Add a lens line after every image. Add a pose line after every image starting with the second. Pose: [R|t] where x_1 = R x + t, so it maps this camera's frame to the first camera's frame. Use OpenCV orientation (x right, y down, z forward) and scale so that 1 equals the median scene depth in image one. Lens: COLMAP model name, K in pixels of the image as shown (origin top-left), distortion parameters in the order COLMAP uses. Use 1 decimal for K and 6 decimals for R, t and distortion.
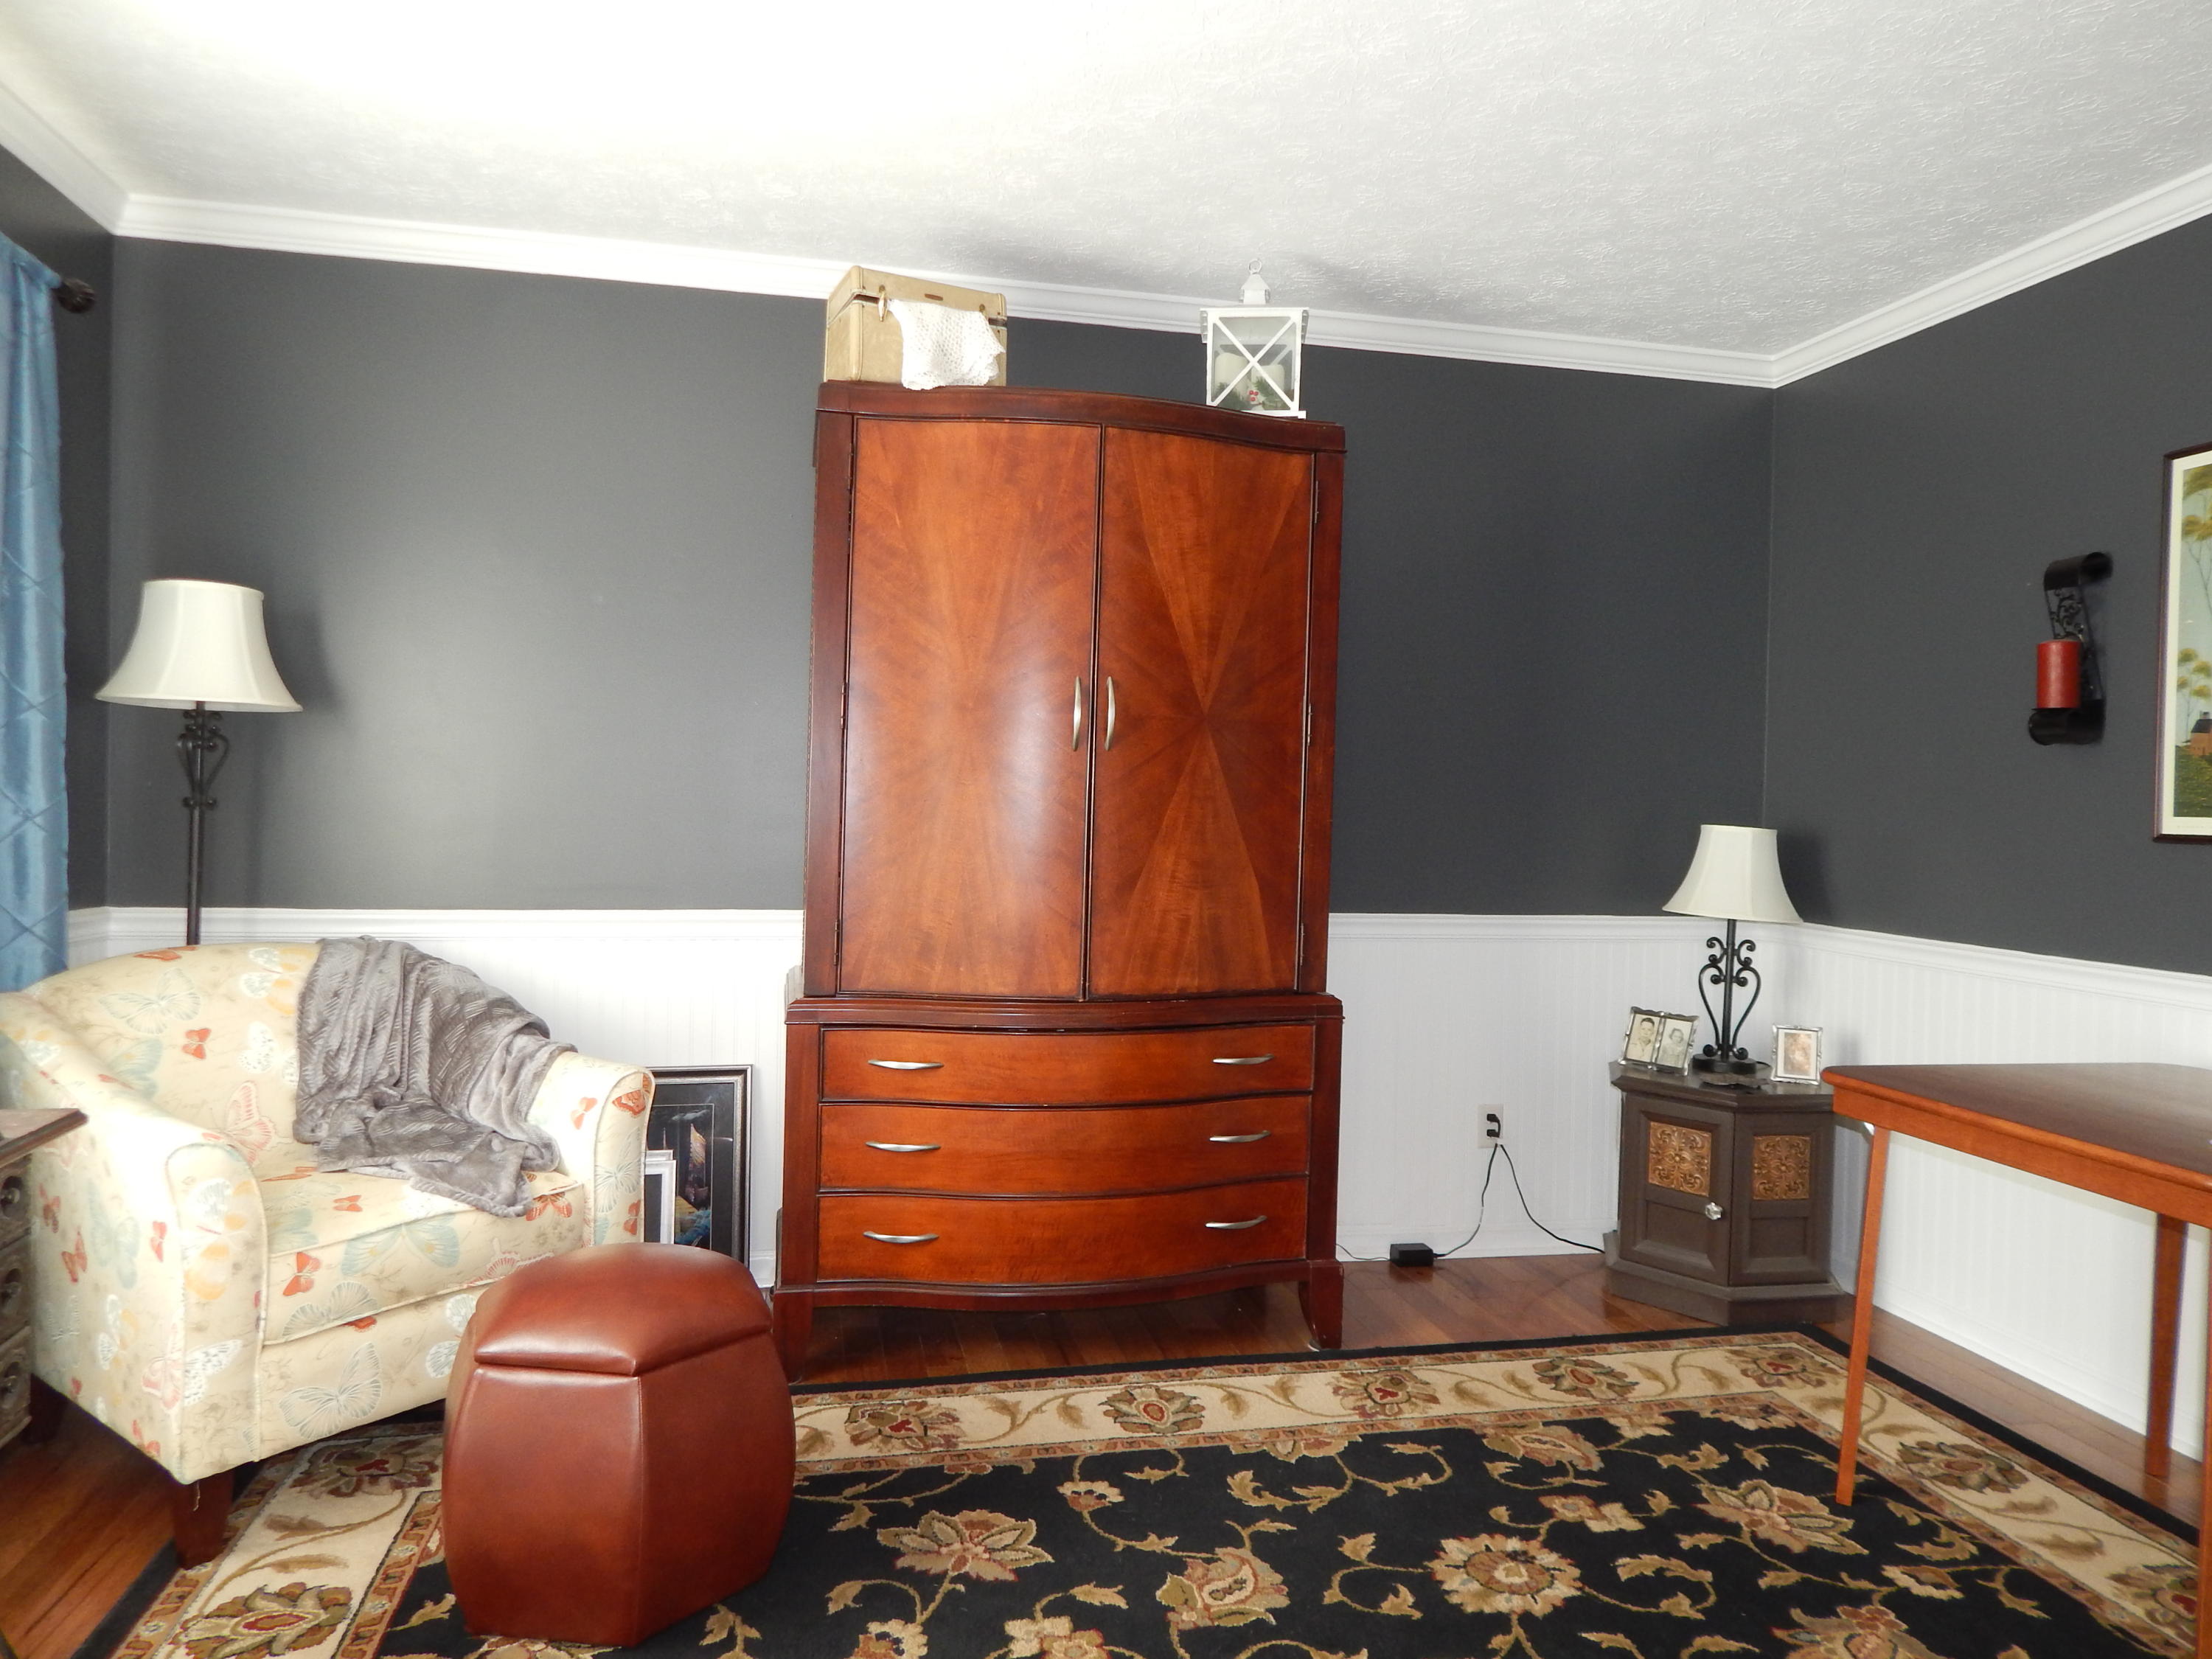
lens RADIAL K [[1468.8, 0, 1111.0], [0, 1468.8, 819.5], [0, 0, 1]] dist [0.007110, -0.012743]
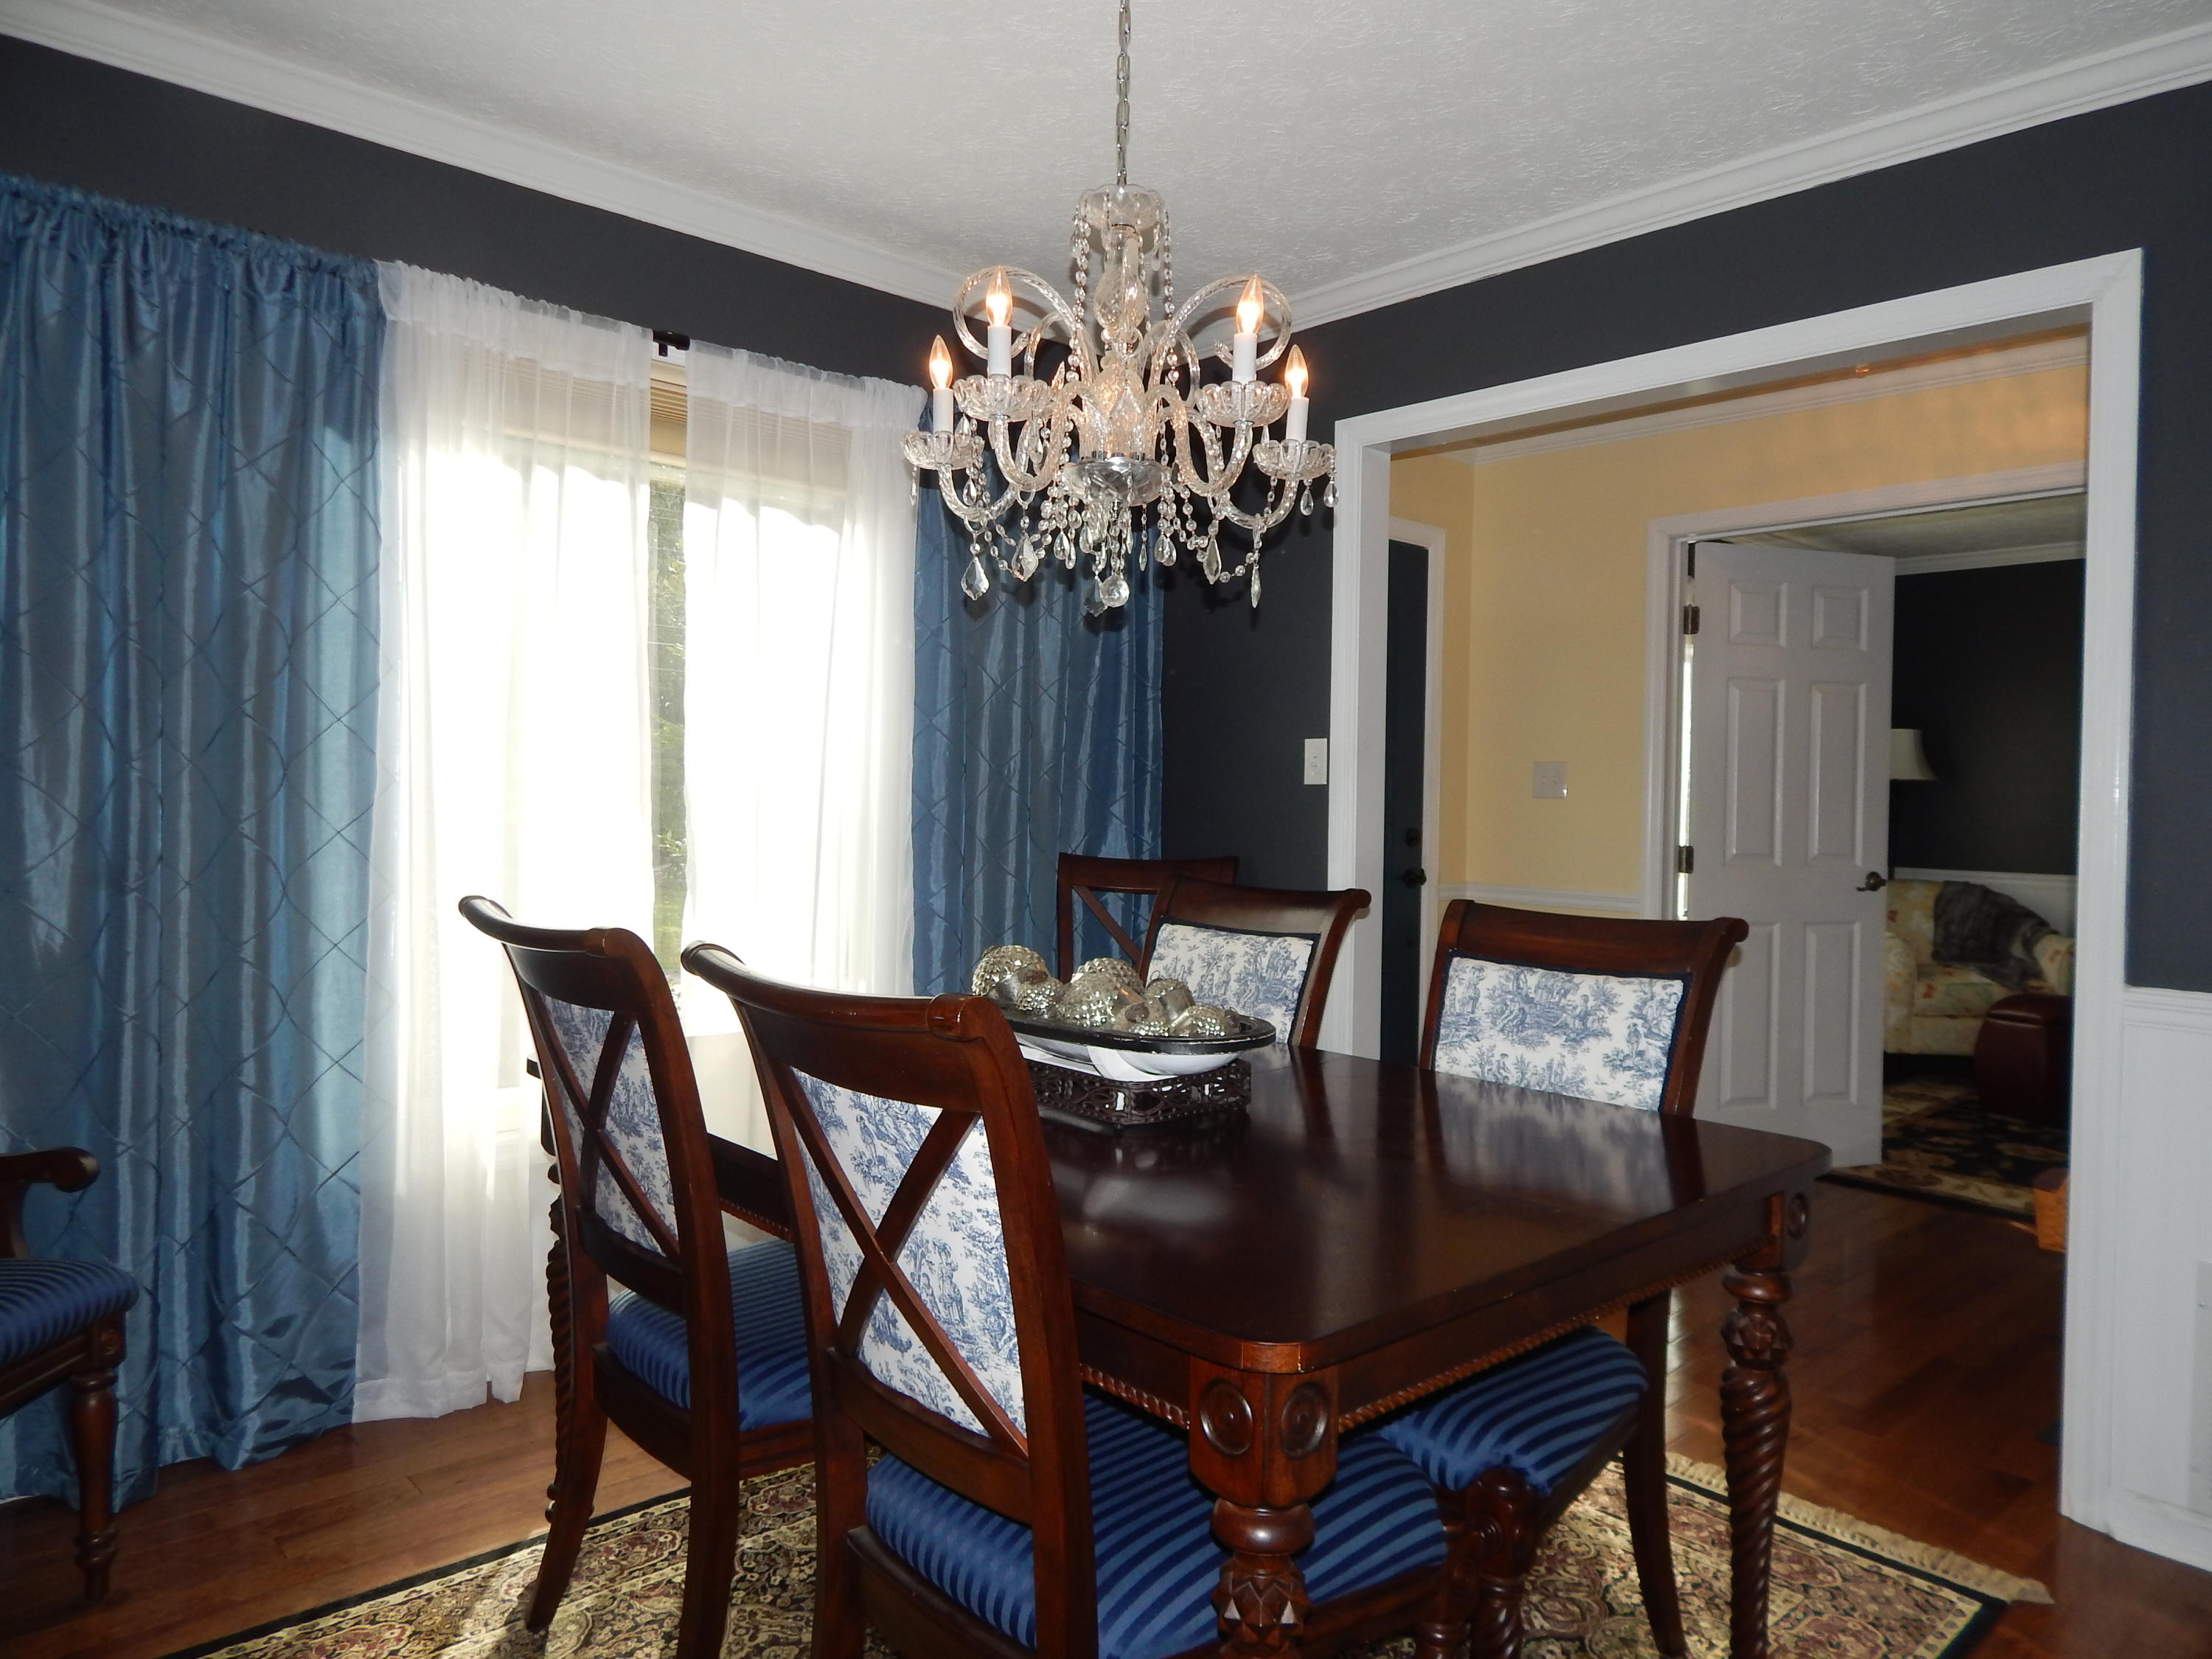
lens RADIAL K [[1468.8, 0, 1111.0], [0, 1468.8, 819.5], [0, 0, 1]] dist [0.007110, -0.012743]
pose [[0.489364, 0.006710, -0.872054, 1.011301], [-0.026607, 0.999620, -0.007239, 0.044363], [0.871673, 0.026745, 0.489357, -1.557756]]
